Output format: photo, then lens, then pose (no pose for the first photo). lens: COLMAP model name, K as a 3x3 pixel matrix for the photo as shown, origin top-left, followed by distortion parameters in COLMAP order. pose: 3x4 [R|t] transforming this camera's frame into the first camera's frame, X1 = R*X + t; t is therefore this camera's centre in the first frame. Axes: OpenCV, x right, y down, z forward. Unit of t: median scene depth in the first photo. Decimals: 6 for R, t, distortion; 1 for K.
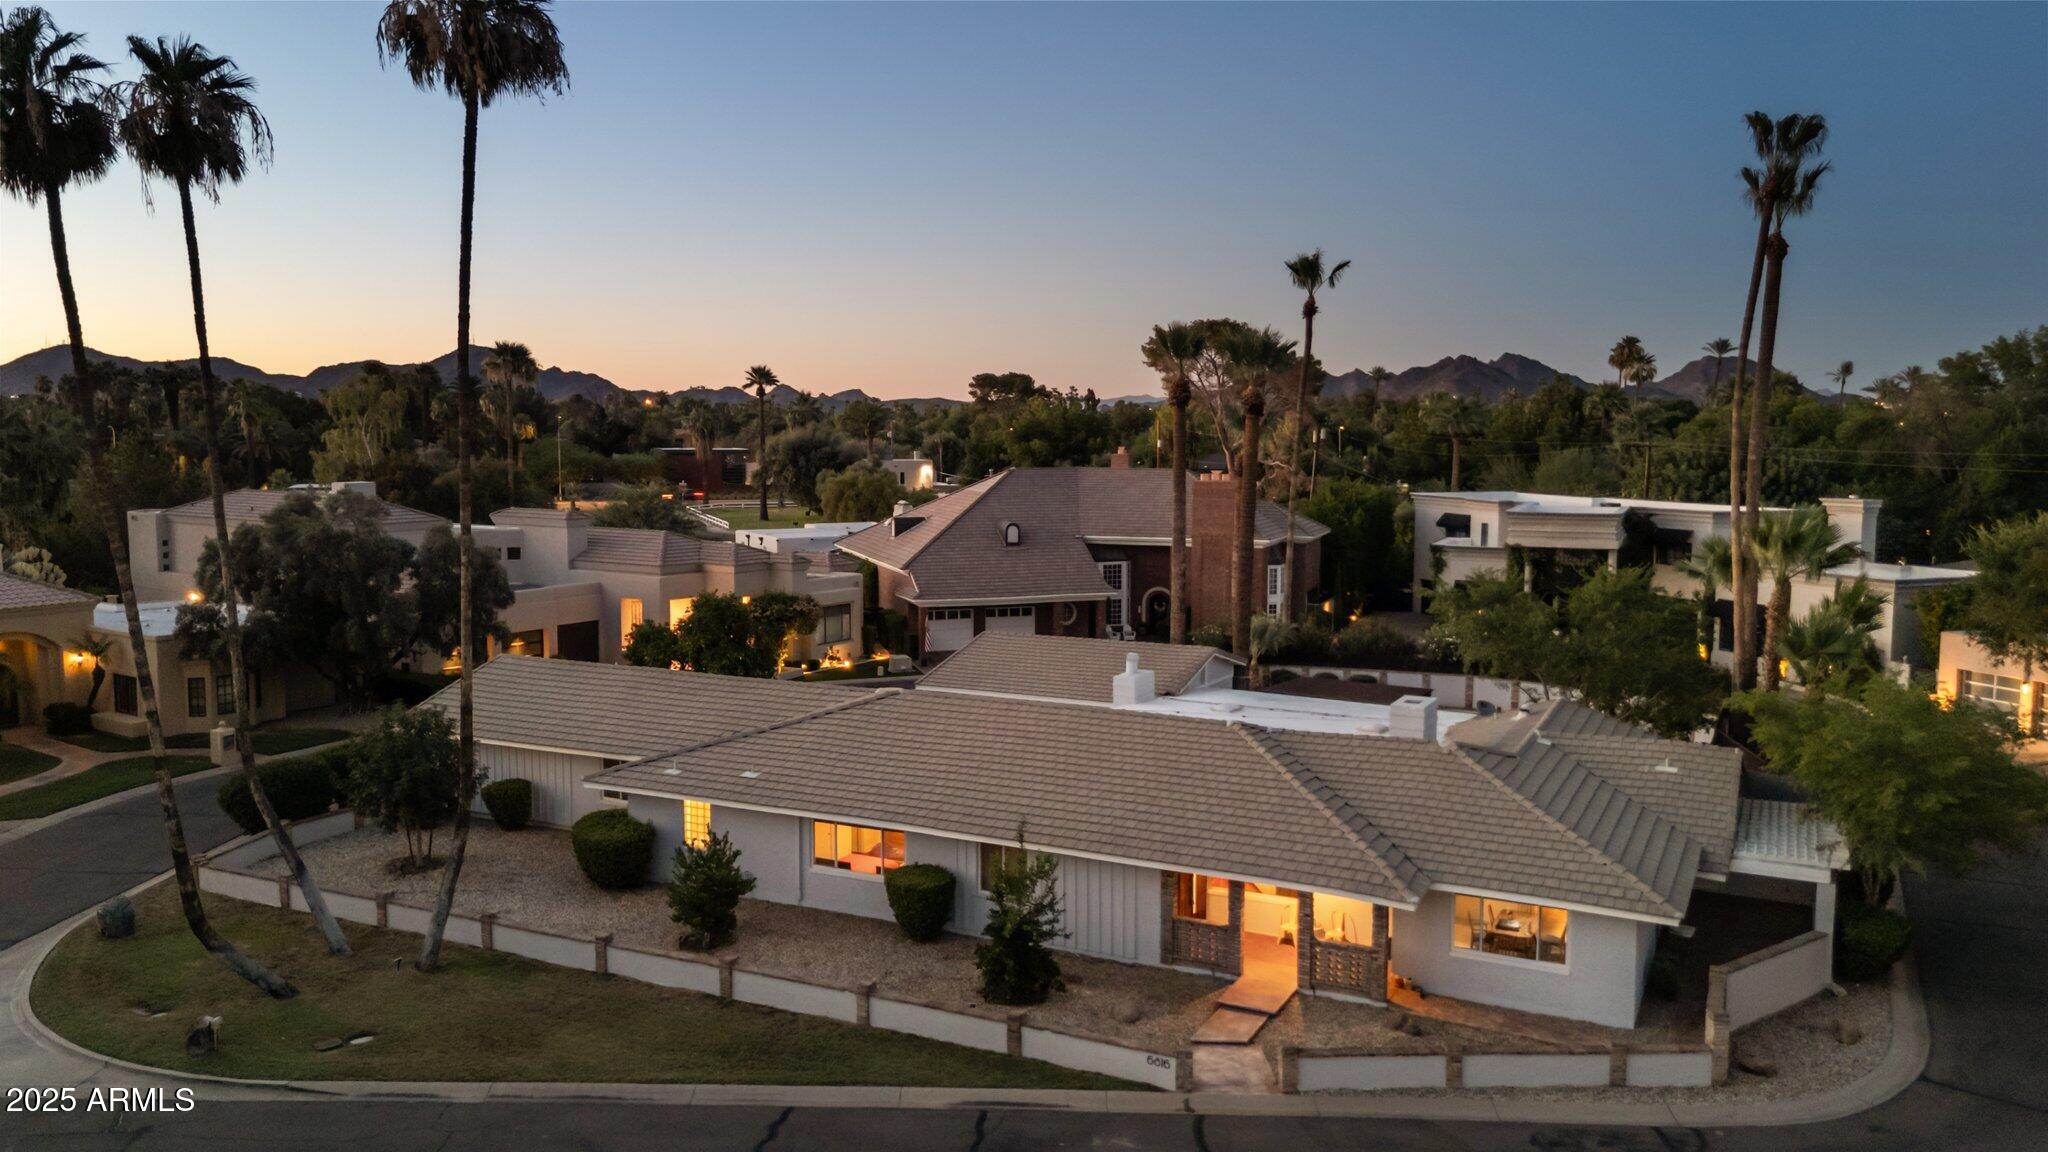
lens RADIAL K [[1507.5, 0, 1025.2], [0, 1507.5, 533.7], [0, 0, 1]] dist [0.067063, -0.067925]
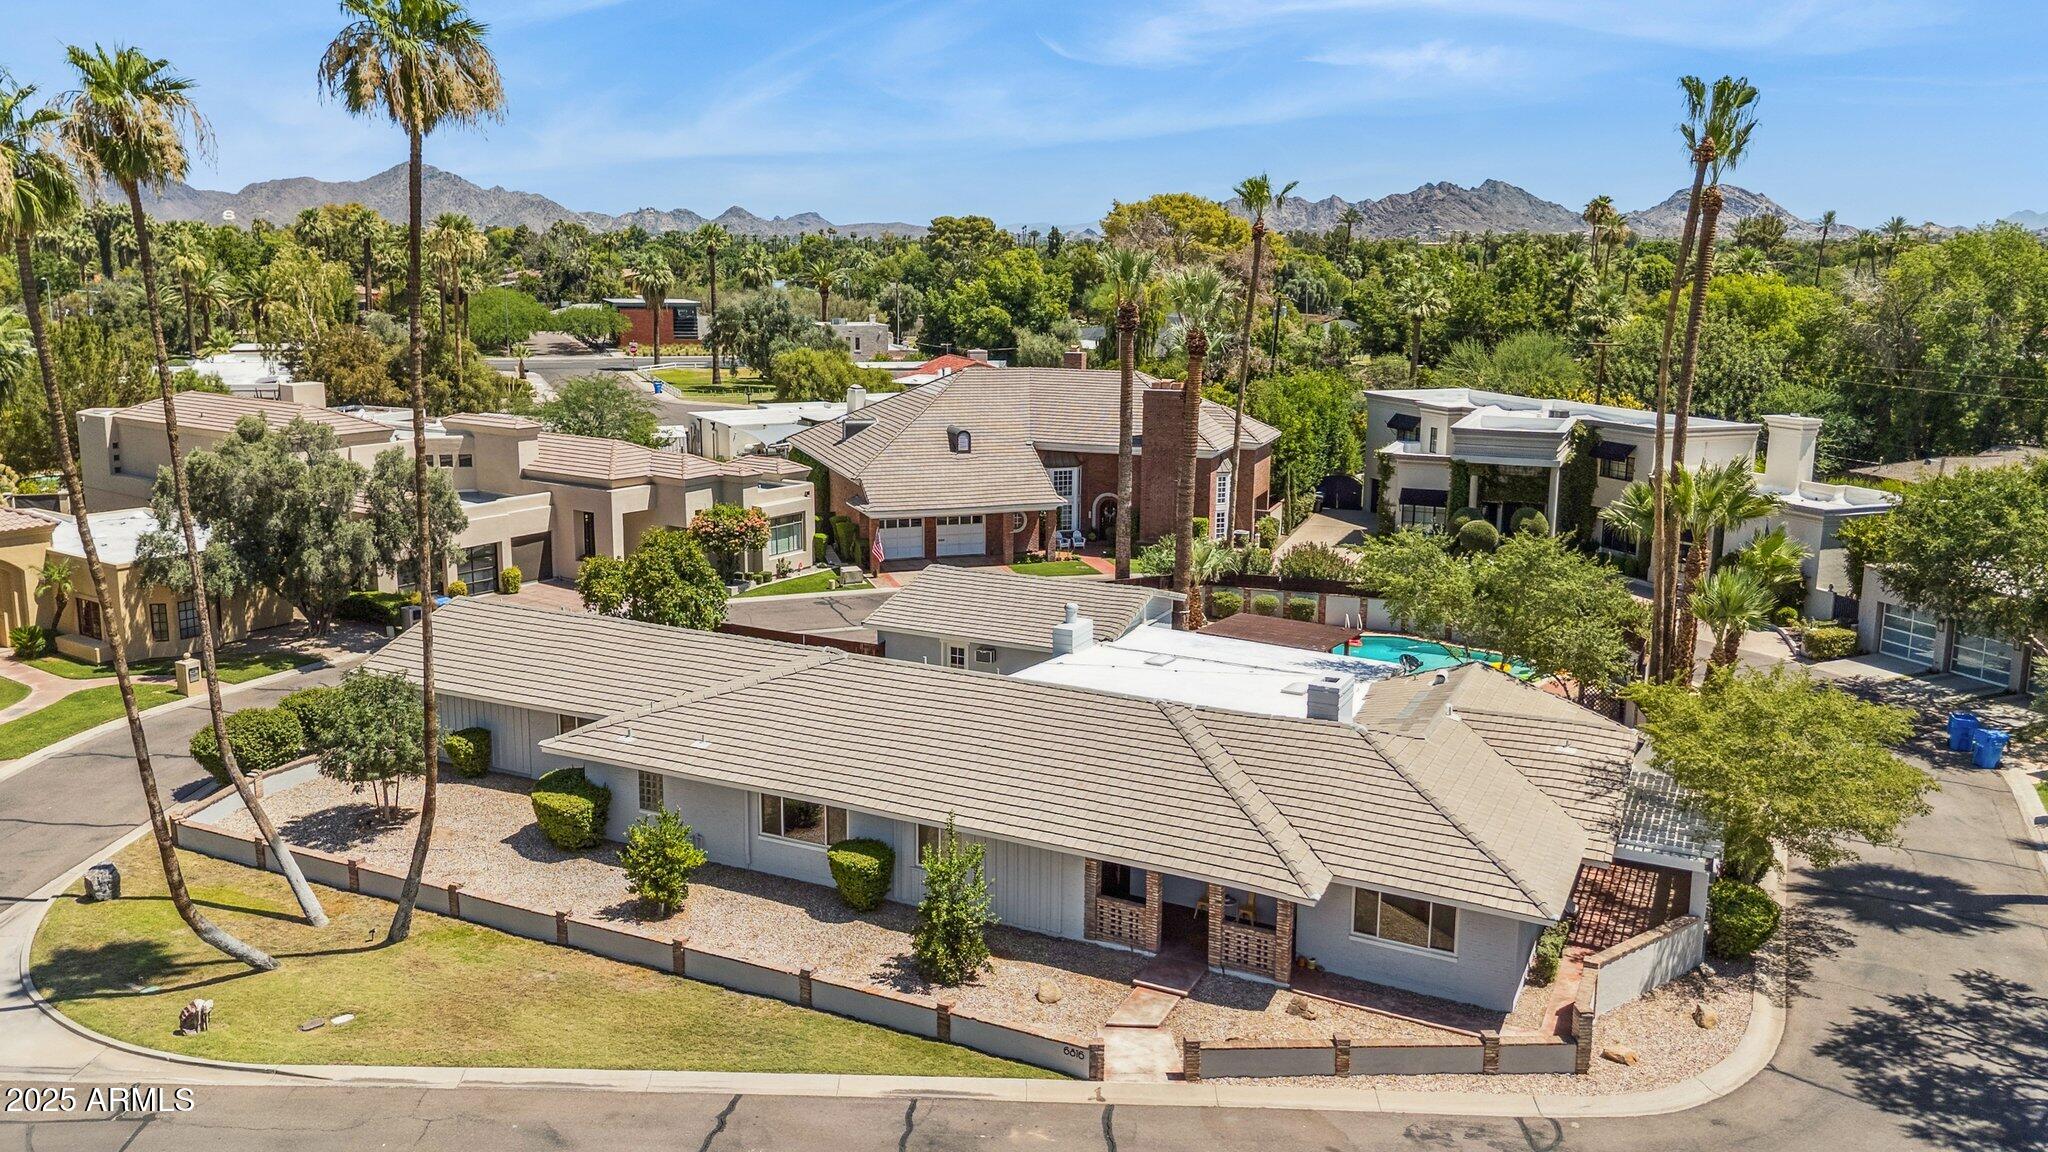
lens RADIAL K [[1564.0, 0, 994.3], [0, 1564.0, 496.4], [0, 0, 1]] dist [0.036842, -0.000613]
pose [[0.999992, -0.004040, 0.000271, 0.020801], [0.003997, 0.995606, 0.093552, -0.103073], [-0.000648, -0.093550, 0.995614, -0.058321]]
